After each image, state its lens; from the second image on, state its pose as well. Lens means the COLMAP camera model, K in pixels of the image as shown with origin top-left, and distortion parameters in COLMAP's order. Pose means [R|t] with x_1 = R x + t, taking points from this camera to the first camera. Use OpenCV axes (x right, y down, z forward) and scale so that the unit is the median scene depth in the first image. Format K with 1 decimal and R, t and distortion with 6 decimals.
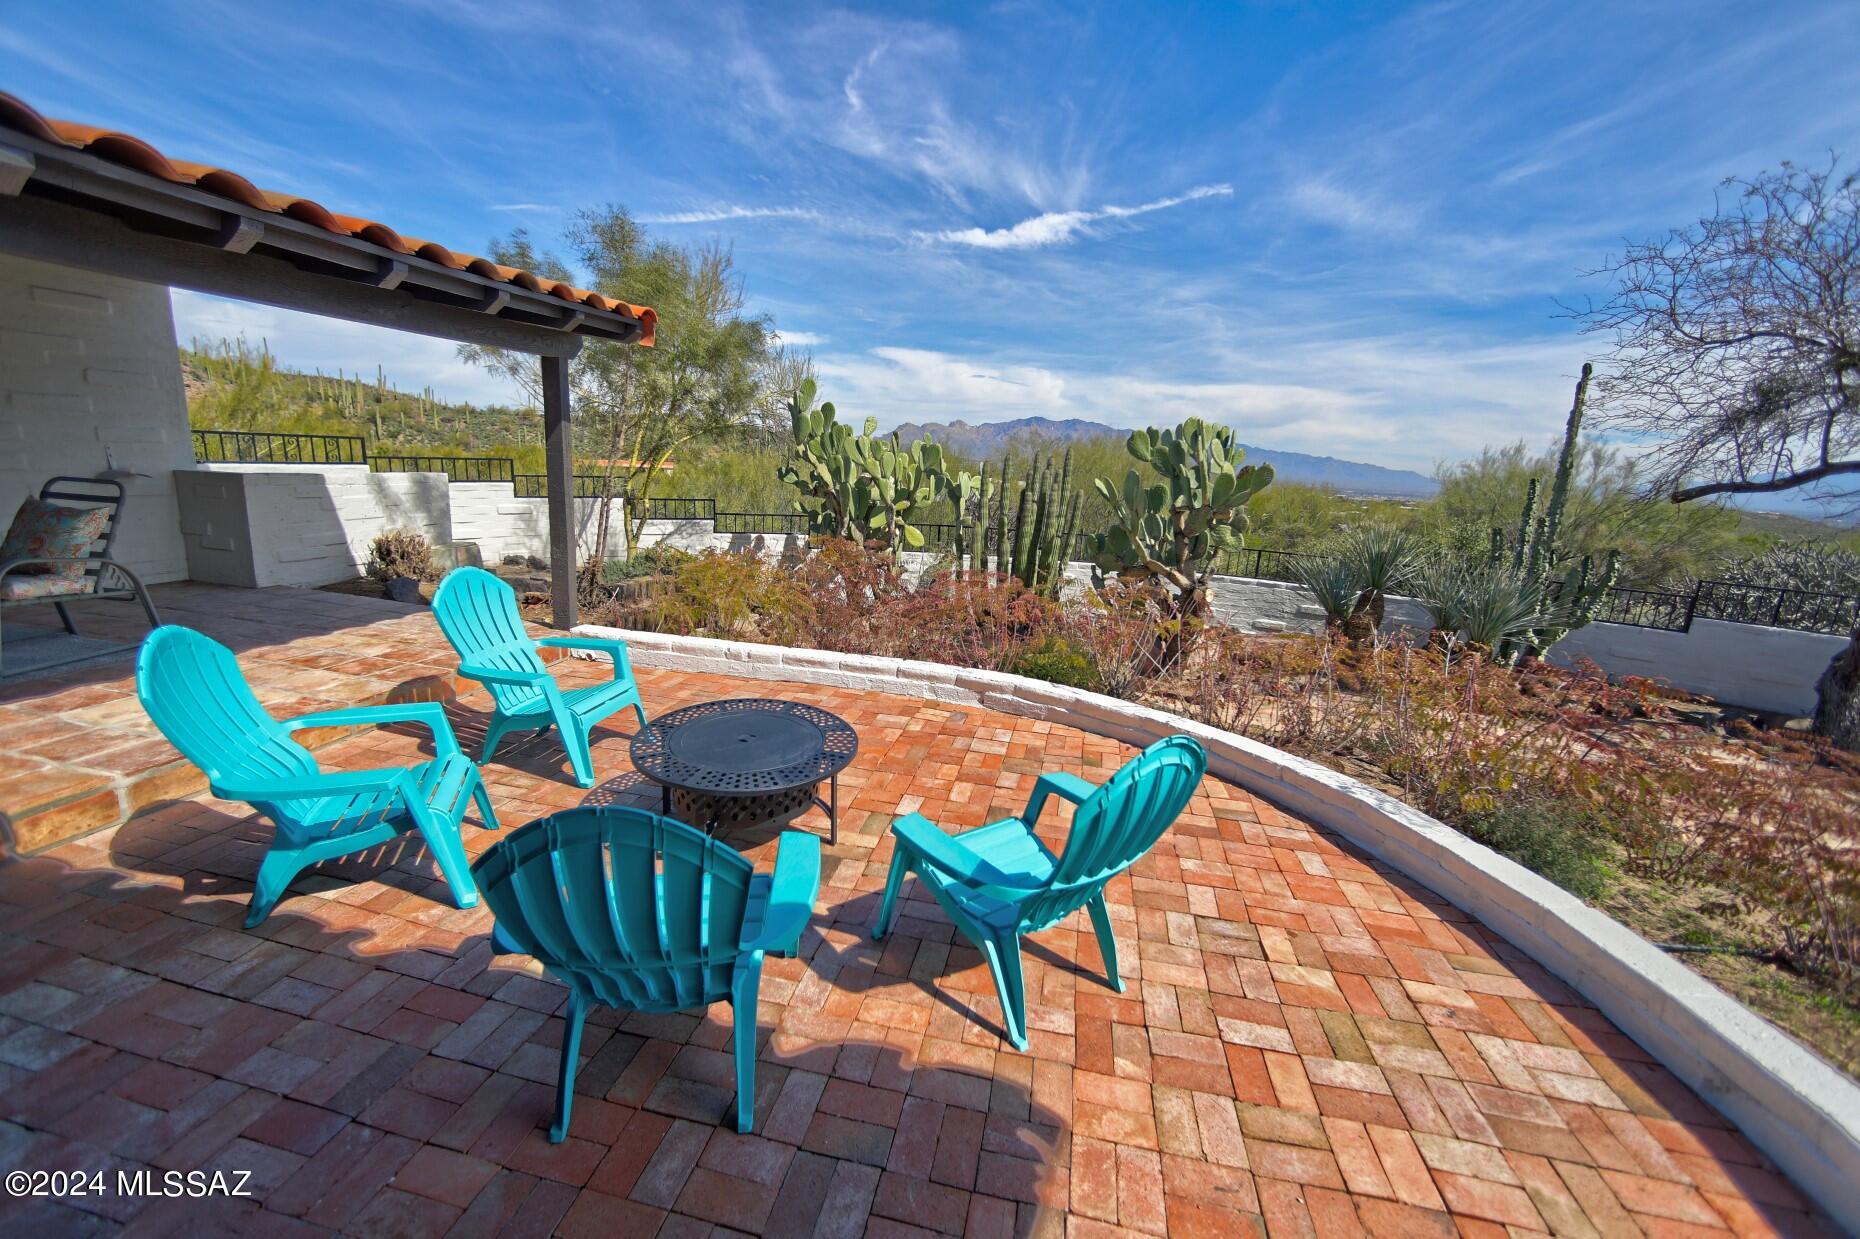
lens RADIAL K [[740.0, 0, 922.9], [0, 740.0, 618.3], [0, 0, 1]] dist [-0.045114, 0.020039]
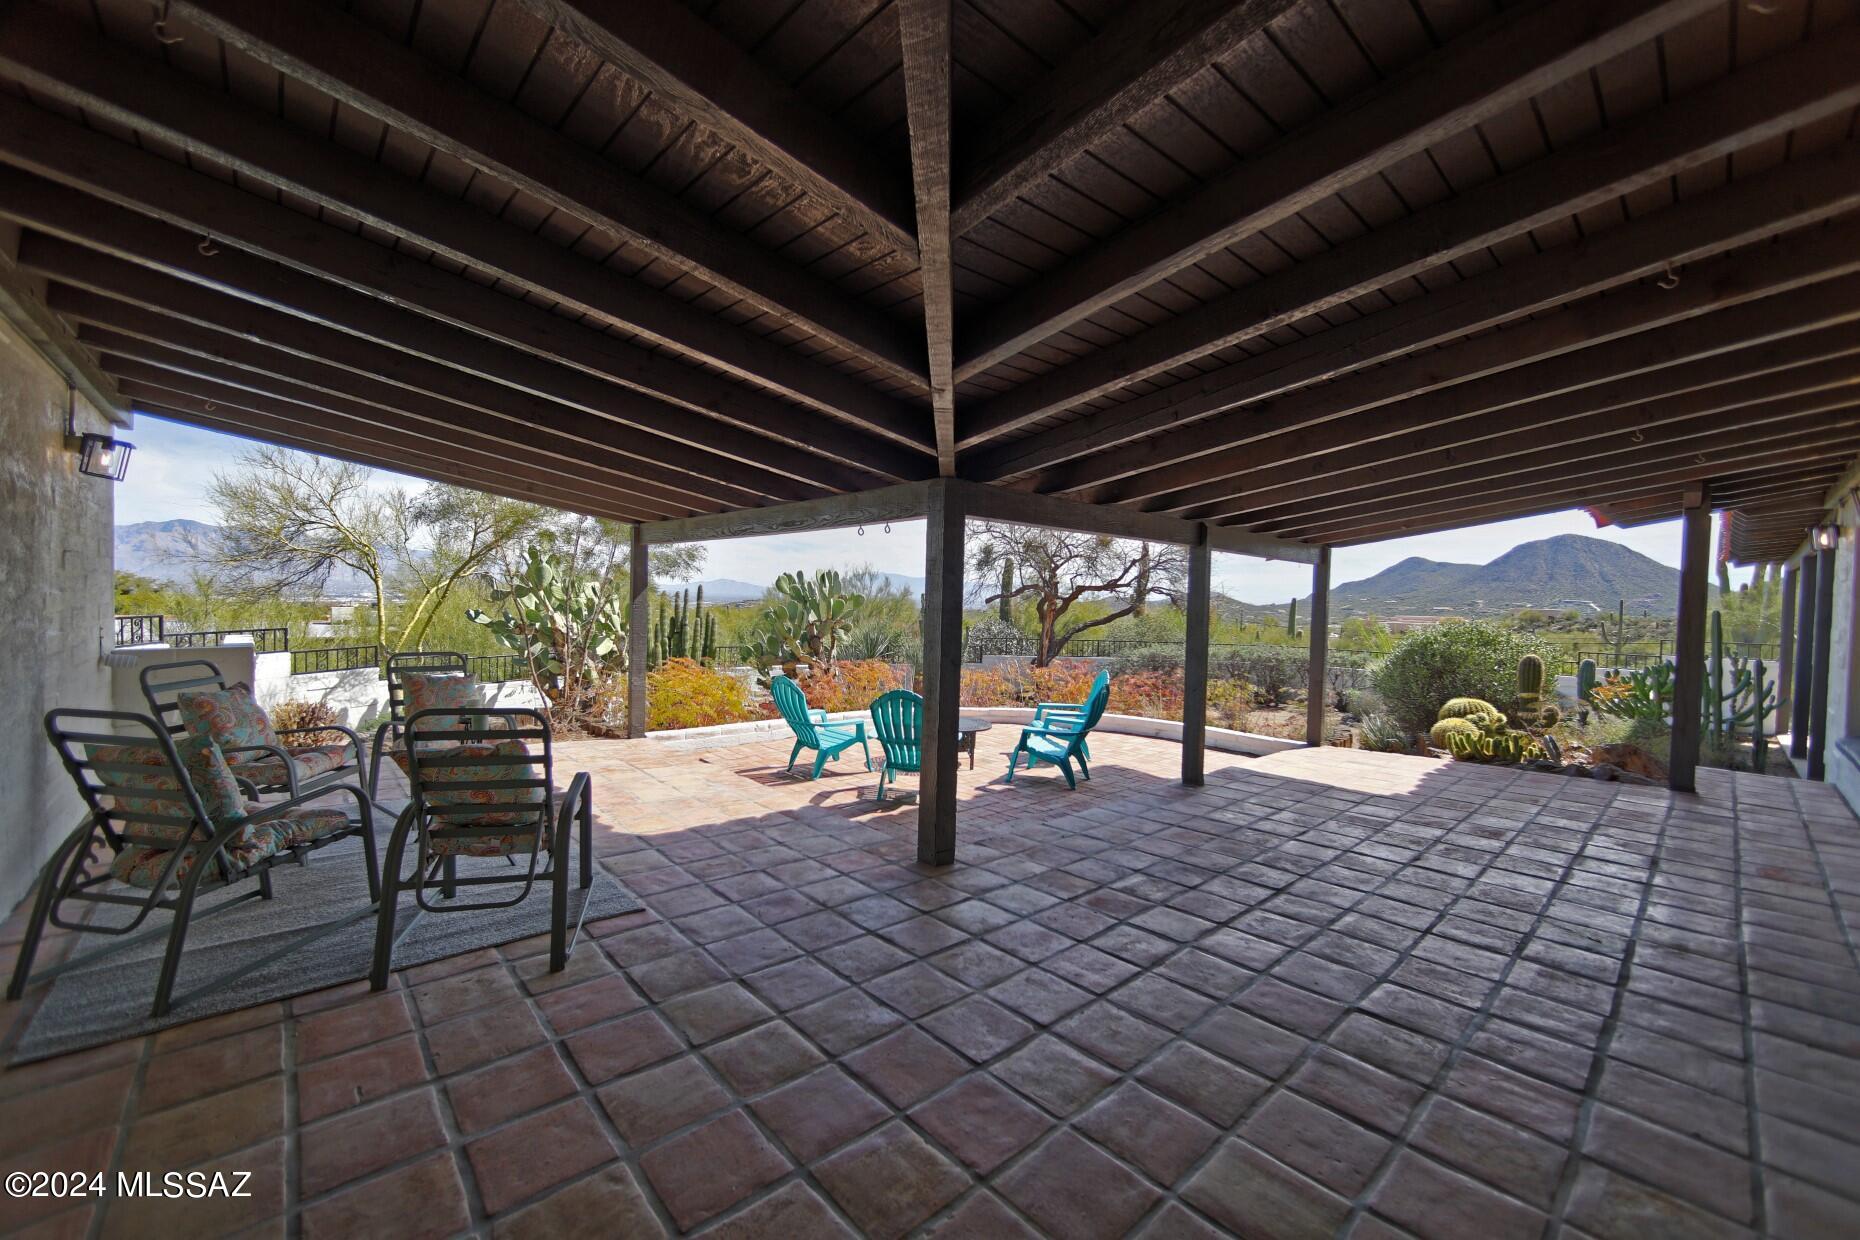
lens RADIAL K [[740.0, 0, 922.9], [0, 740.0, 618.8], [0, 0, 1]] dist [-0.045114, 0.020039]
pose [[0.583992, -0.061331, 0.809439, -0.722351], [0.187957, 0.980260, -0.061333, -0.007110], [-0.789700, 0.187958, 0.583992, -0.128111]]
